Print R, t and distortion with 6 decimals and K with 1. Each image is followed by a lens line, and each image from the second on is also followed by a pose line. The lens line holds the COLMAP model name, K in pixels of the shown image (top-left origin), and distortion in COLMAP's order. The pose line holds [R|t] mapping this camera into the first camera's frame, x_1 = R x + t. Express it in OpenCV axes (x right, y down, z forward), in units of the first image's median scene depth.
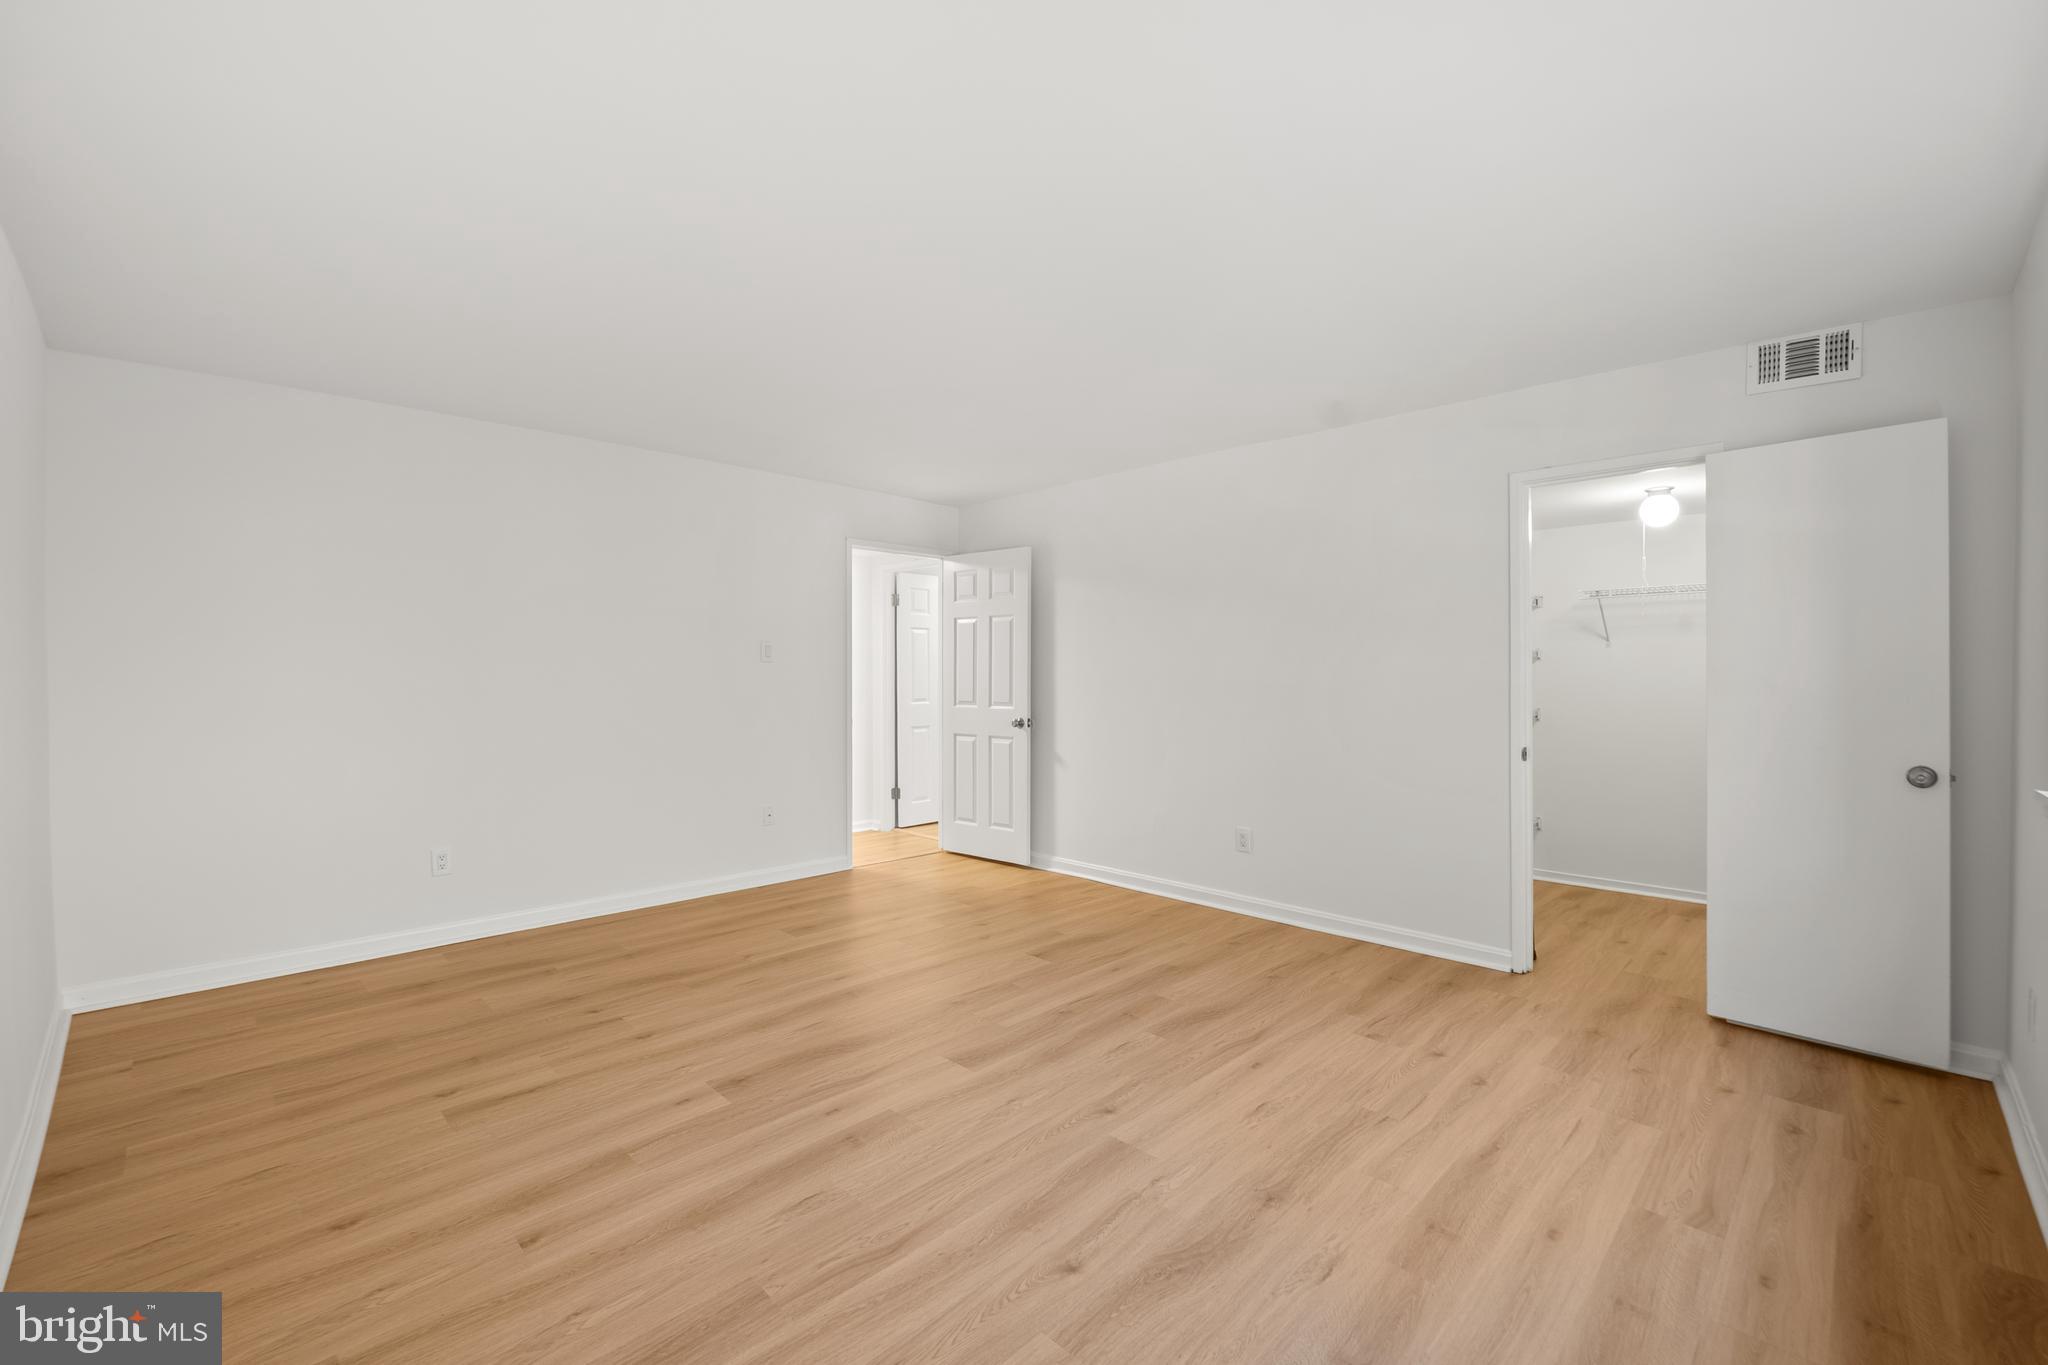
lens RADIAL K [[858.1, 0, 1025.7], [0, 858.1, 675.8], [0, 0, 1]] dist [-0.007125, -0.000534]
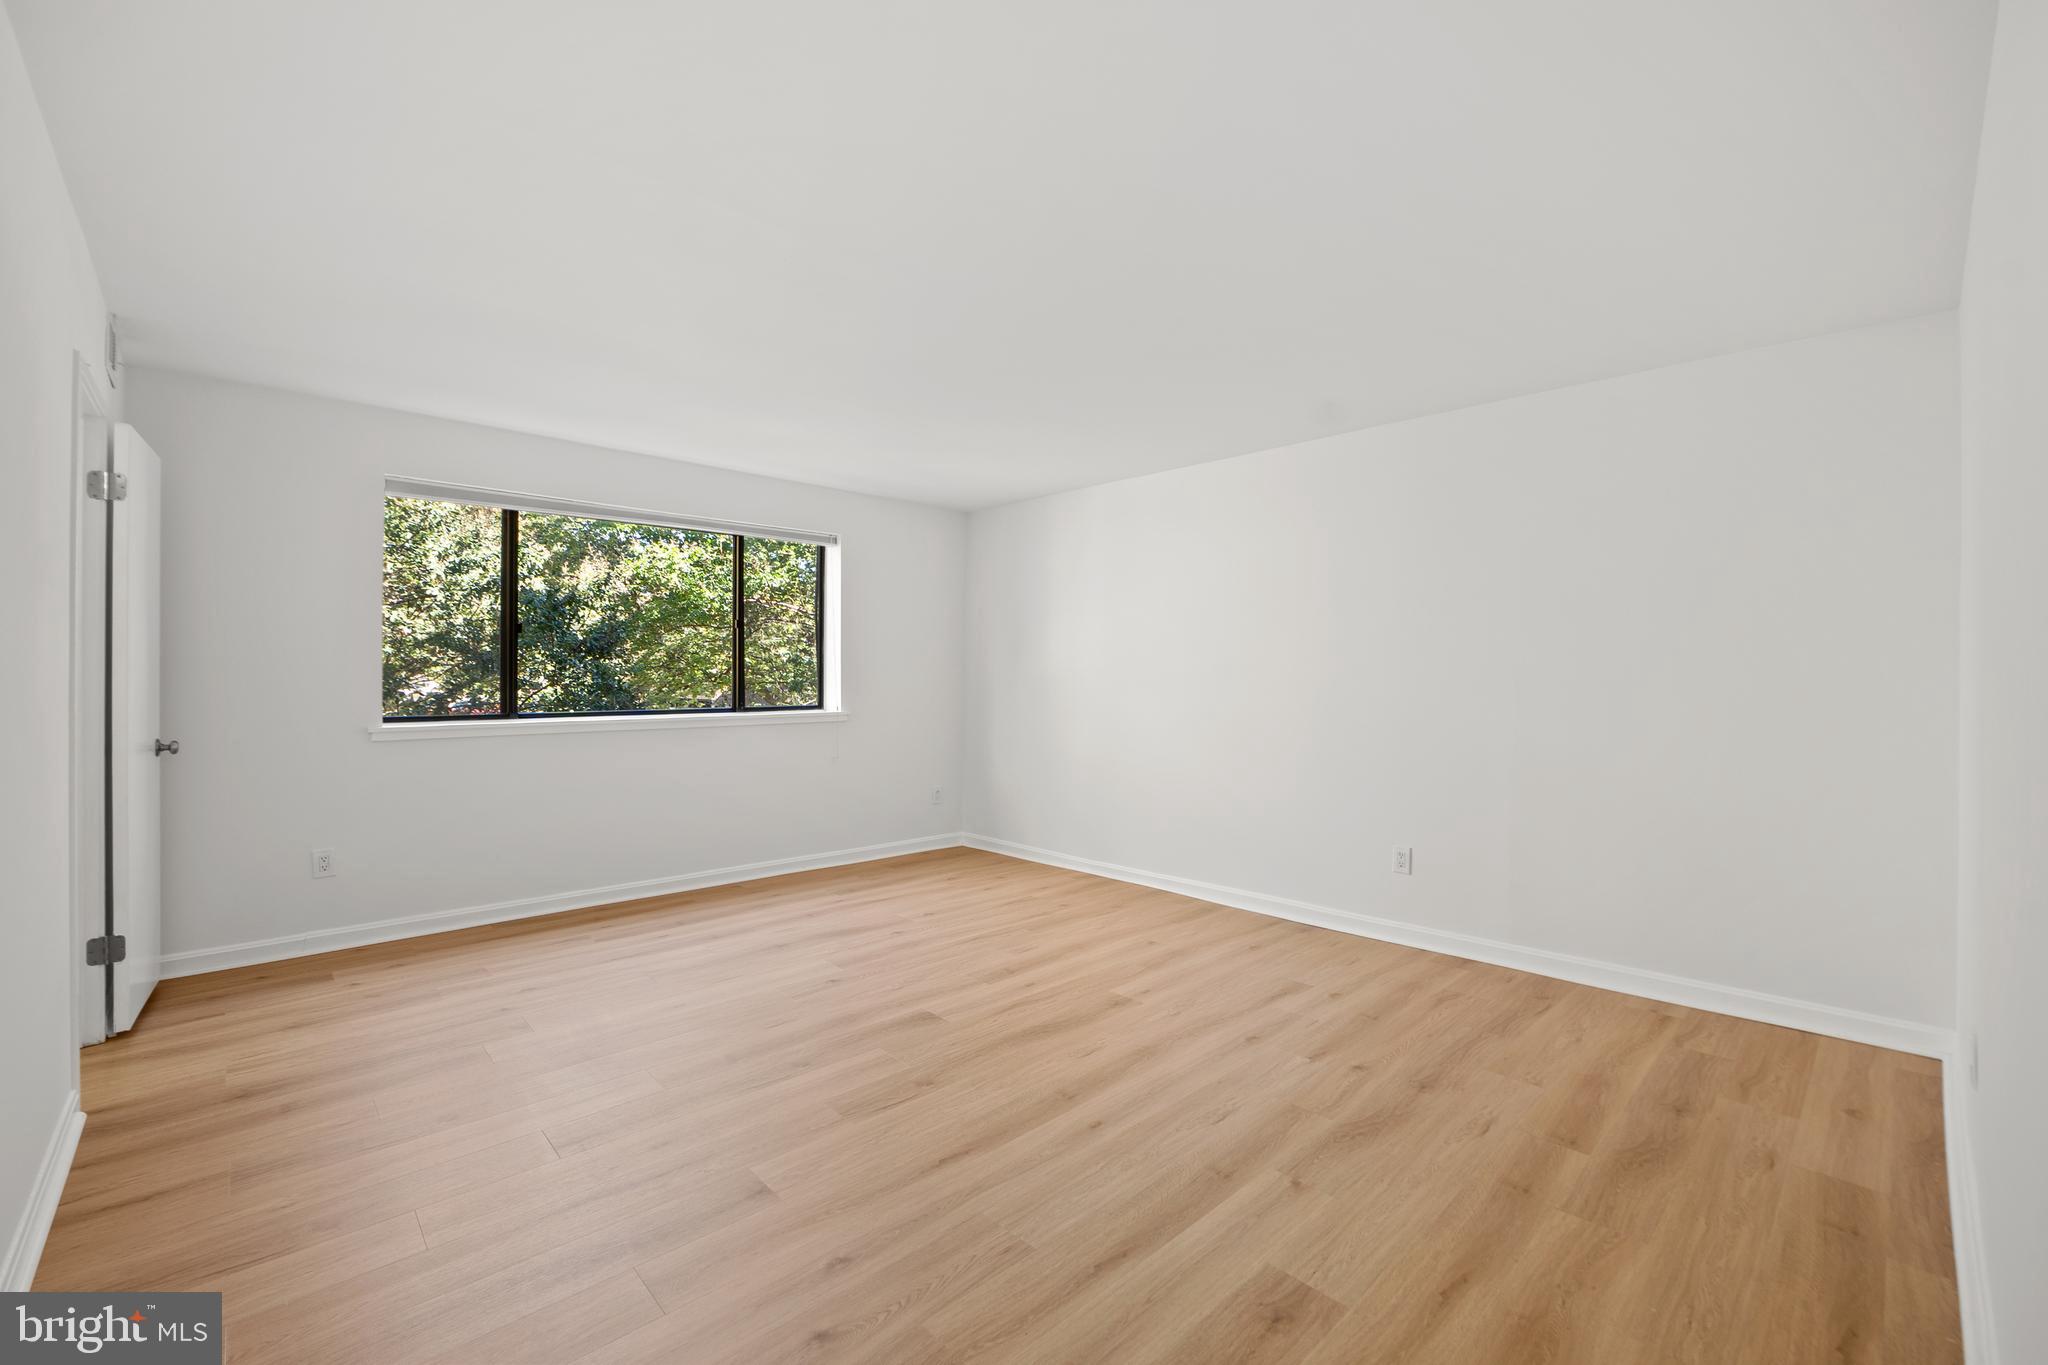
lens RADIAL K [[858.1, 0, 1025.5], [0, 858.1, 678.8], [0, 0, 1]] dist [-0.007125, -0.000534]
pose [[-0.999394, -0.003032, 0.034684, -0.246423], [-0.002869, 0.999985, 0.004738, 0.007845], [-0.034698, 0.004635, -0.999387, 2.218455]]
